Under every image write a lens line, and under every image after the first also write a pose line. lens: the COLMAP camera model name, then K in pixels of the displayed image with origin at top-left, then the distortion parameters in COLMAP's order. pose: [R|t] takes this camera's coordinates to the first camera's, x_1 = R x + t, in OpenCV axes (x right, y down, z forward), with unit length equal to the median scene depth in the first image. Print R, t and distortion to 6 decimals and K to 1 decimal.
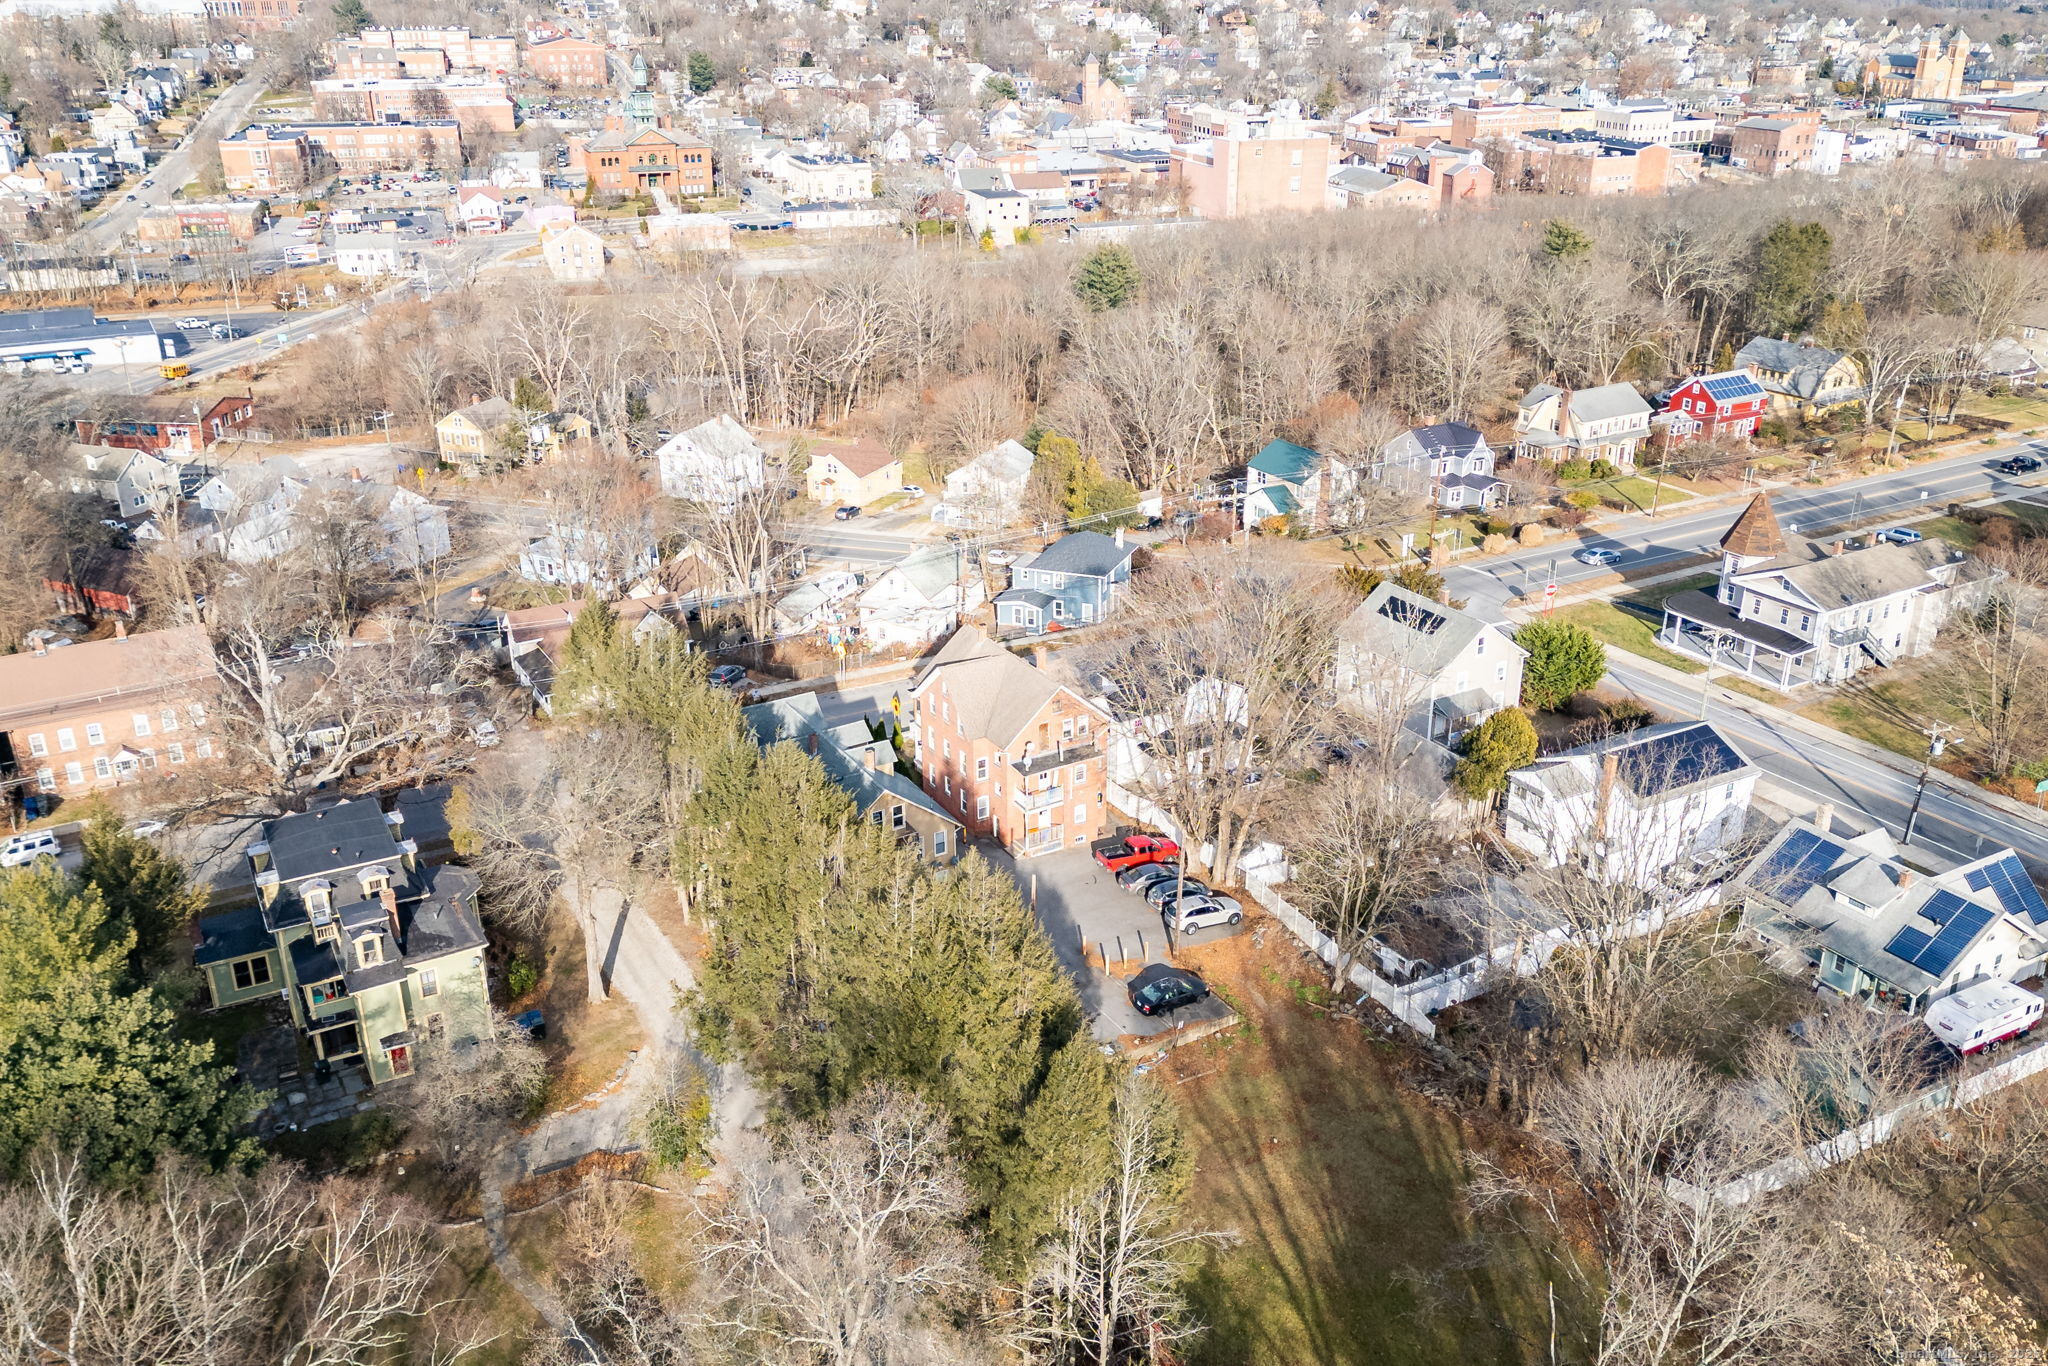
lens RADIAL K [[1737.6, 0, 1029.5], [0, 1737.6, 683.7], [0, 0, 1]] dist [0.073334, -0.072335]
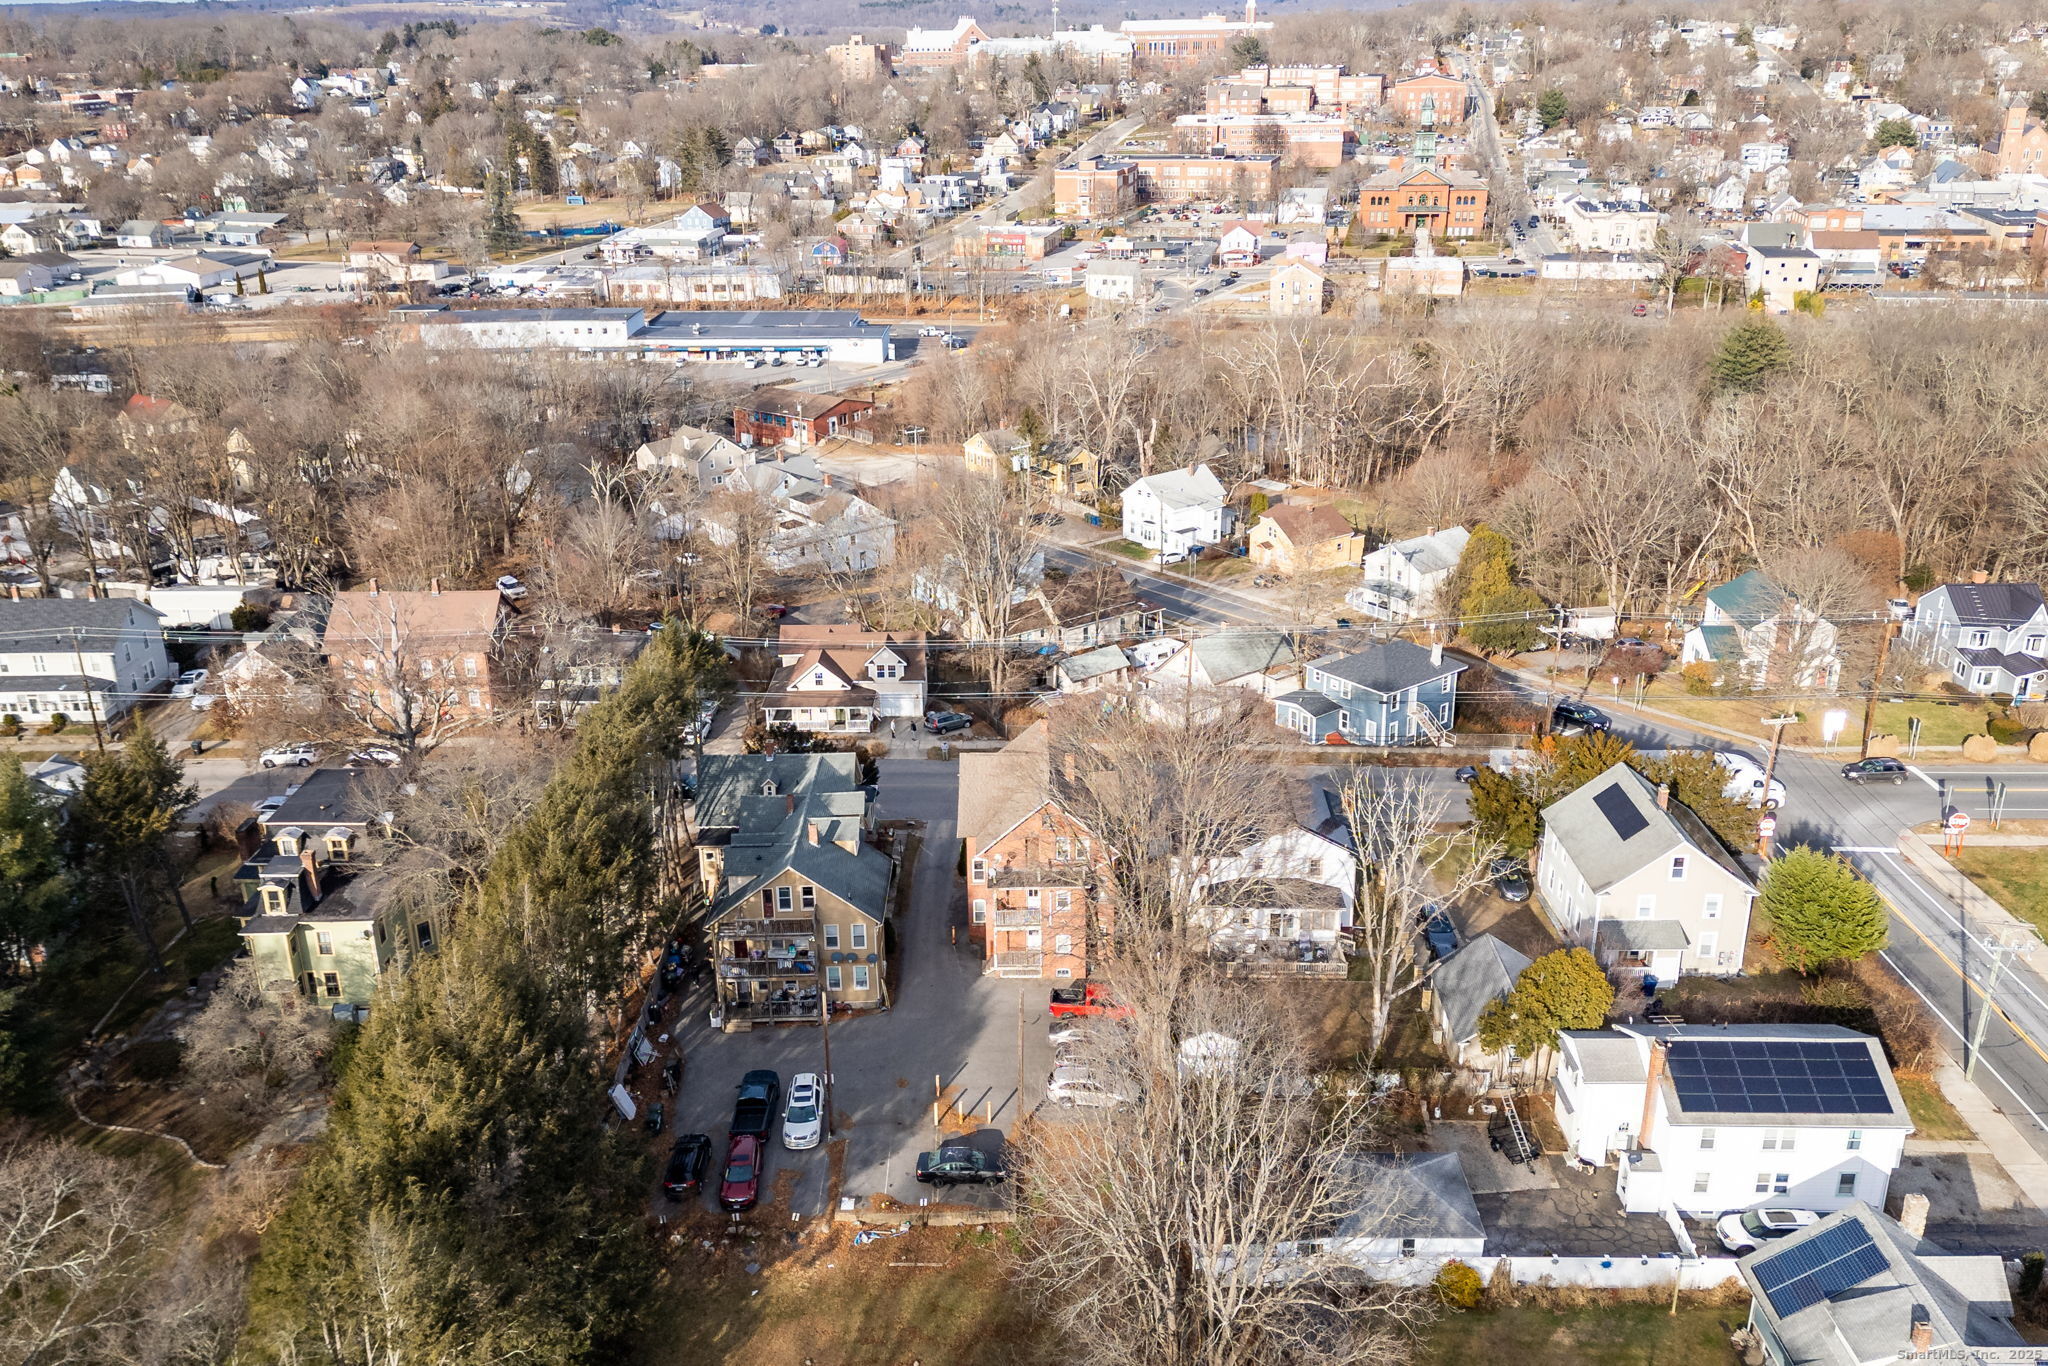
lens RADIAL K [[1737.6, 0, 1016.1], [0, 1737.6, 690.4], [0, 0, 1]] dist [0.073334, -0.072335]
pose [[0.860163, 0.180157, -0.477141, 0.123297], [-0.186836, 0.981806, 0.033888, -0.023922], [0.474565, 0.059998, 0.878173, 0.055971]]
